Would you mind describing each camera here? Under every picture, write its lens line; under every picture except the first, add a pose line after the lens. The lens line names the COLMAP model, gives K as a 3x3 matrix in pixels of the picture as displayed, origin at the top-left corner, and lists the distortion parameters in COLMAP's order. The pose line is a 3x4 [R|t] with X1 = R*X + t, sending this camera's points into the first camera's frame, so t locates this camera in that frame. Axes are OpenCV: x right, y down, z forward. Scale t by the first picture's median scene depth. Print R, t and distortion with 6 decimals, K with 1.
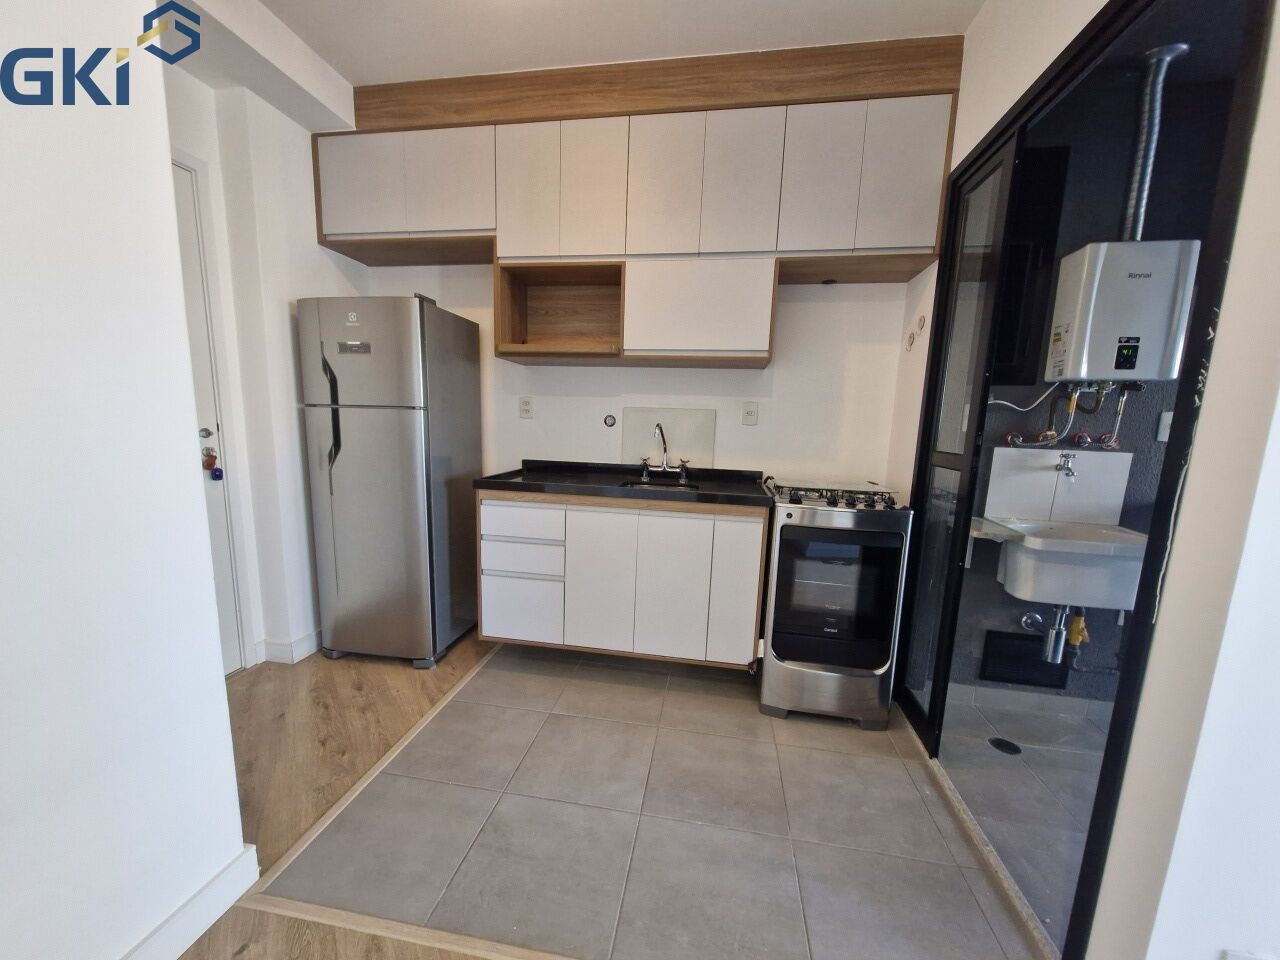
lens RADIAL K [[510.8, 0, 635.5], [0, 510.8, 505.1], [0, 0, 1]] dist [-0.000800, -0.000062]
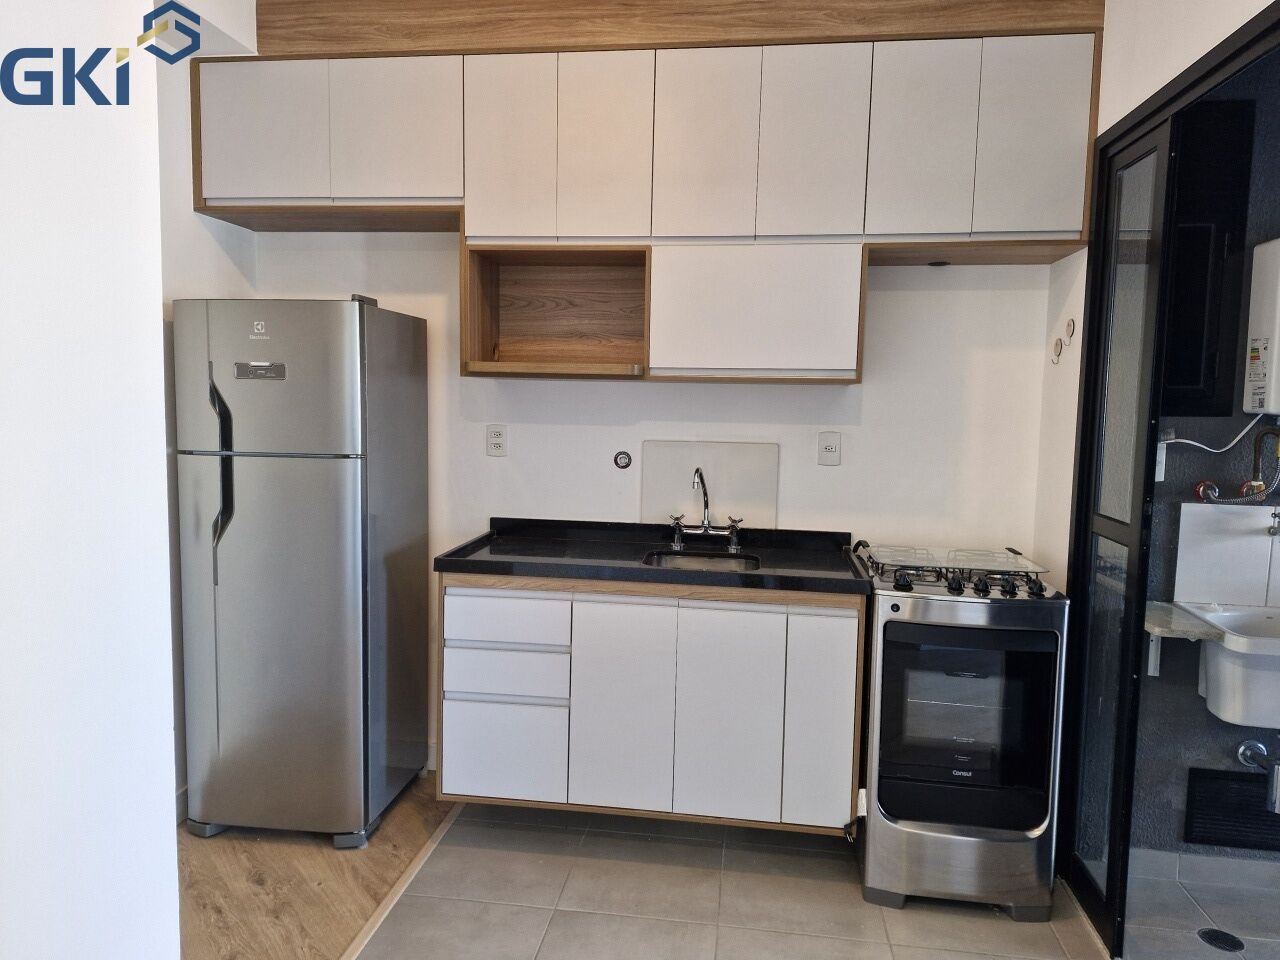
lens RADIAL K [[900.0, 0, 640.0], [0, 900.0, 480.0], [0, 0, 1]] dist [0.078170, -0.099383]
pose [[0.999382, -0.013818, 0.032328, -0.081777], [0.016174, 0.997144, -0.073769, -0.062596], [-0.031217, 0.074246, 0.996751, -0.228213]]
